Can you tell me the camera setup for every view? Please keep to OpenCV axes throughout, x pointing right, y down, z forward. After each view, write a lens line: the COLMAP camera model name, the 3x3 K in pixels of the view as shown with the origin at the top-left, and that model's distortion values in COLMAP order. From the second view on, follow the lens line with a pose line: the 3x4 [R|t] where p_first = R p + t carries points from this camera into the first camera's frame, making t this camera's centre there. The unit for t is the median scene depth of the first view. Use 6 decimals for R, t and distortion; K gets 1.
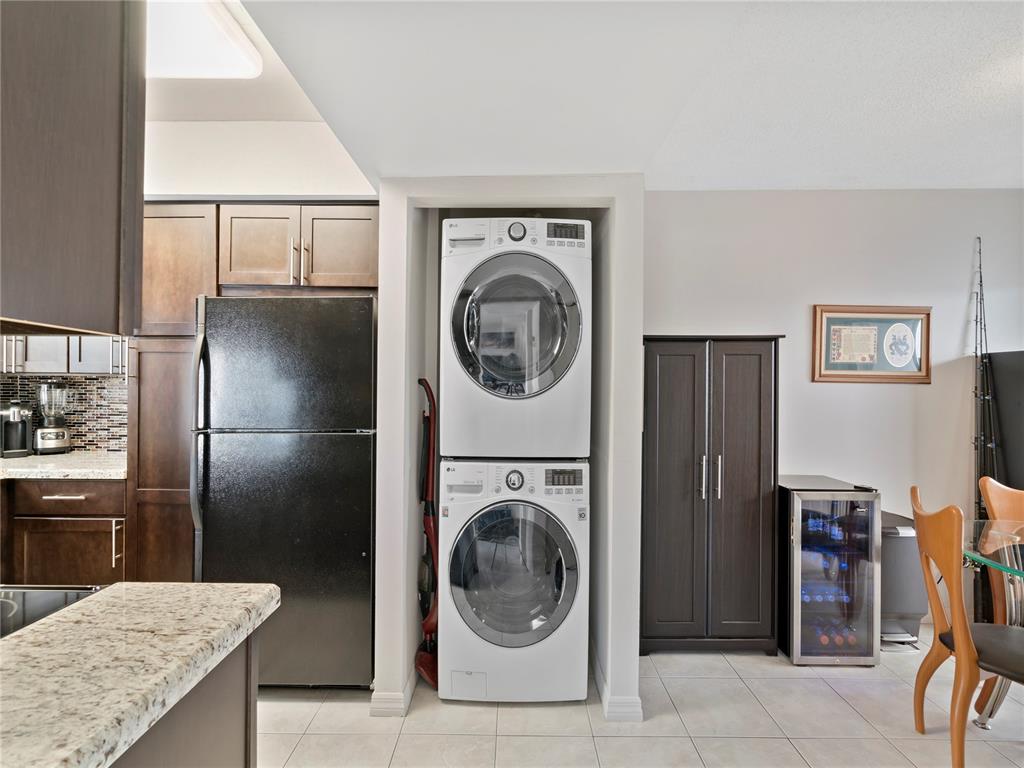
lens RADIAL K [[463.7, 0, 513.0], [0, 463.7, 387.8], [0, 0, 1]] dist [-0.004458, 0.002792]
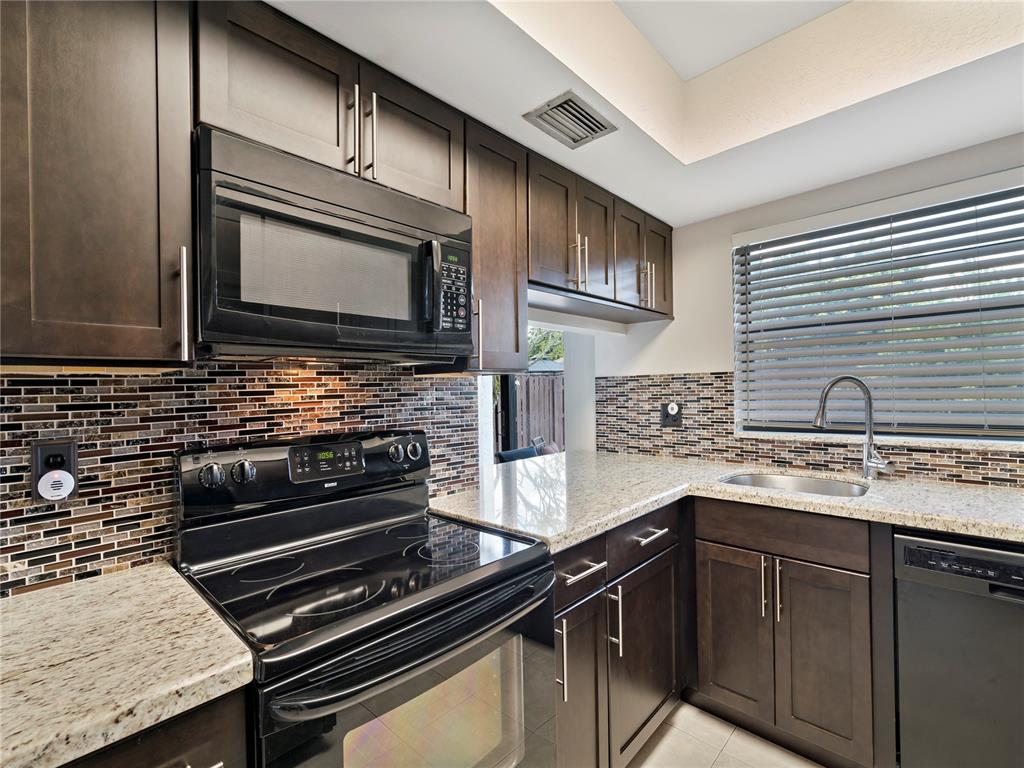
lens RADIAL K [[463.7, 0, 507.3], [0, 463.7, 398.0], [0, 0, 1]] dist [-0.004458, 0.002792]
pose [[-0.690205, 0.020228, -0.723331, -0.194767], [0.020074, 0.999760, 0.008804, -0.000590], [0.723336, -0.008443, -0.690445, 0.603217]]
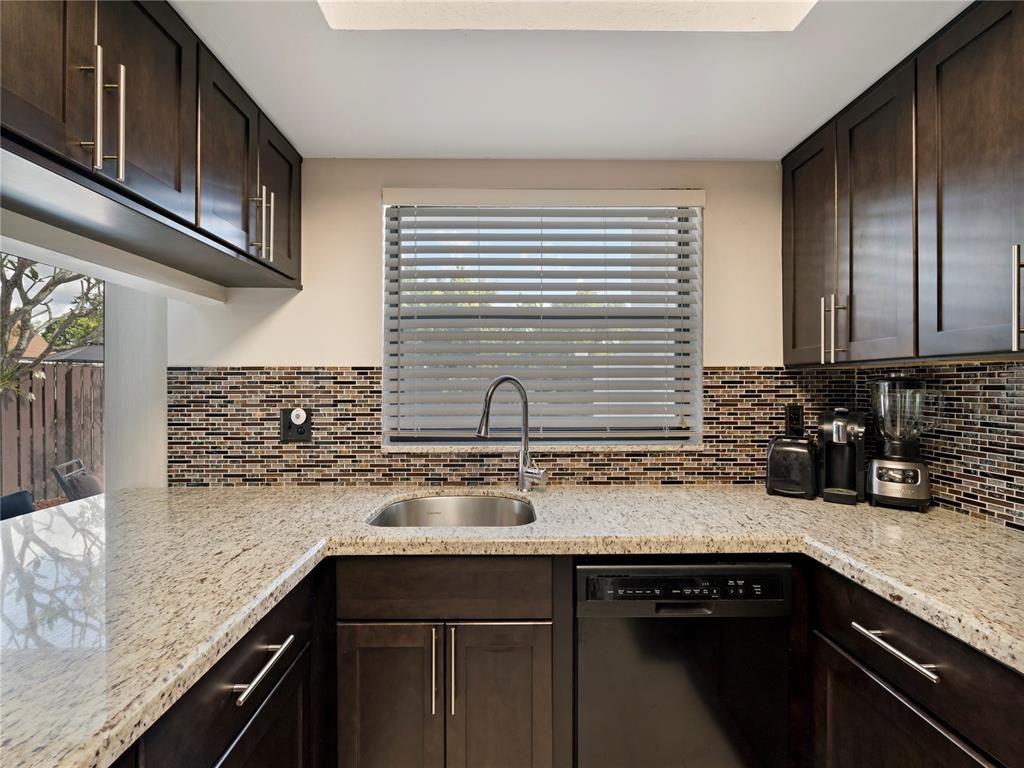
lens RADIAL K [[463.7, 0, 510.6], [0, 463.7, 388.5], [0, 0, 1]] dist [-0.004458, 0.002792]
pose [[0.024268, -0.001156, -0.999705, -0.423635], [0.005895, 0.999982, -0.001013, -0.000742], [0.999688, -0.005868, 0.024275, 0.490999]]
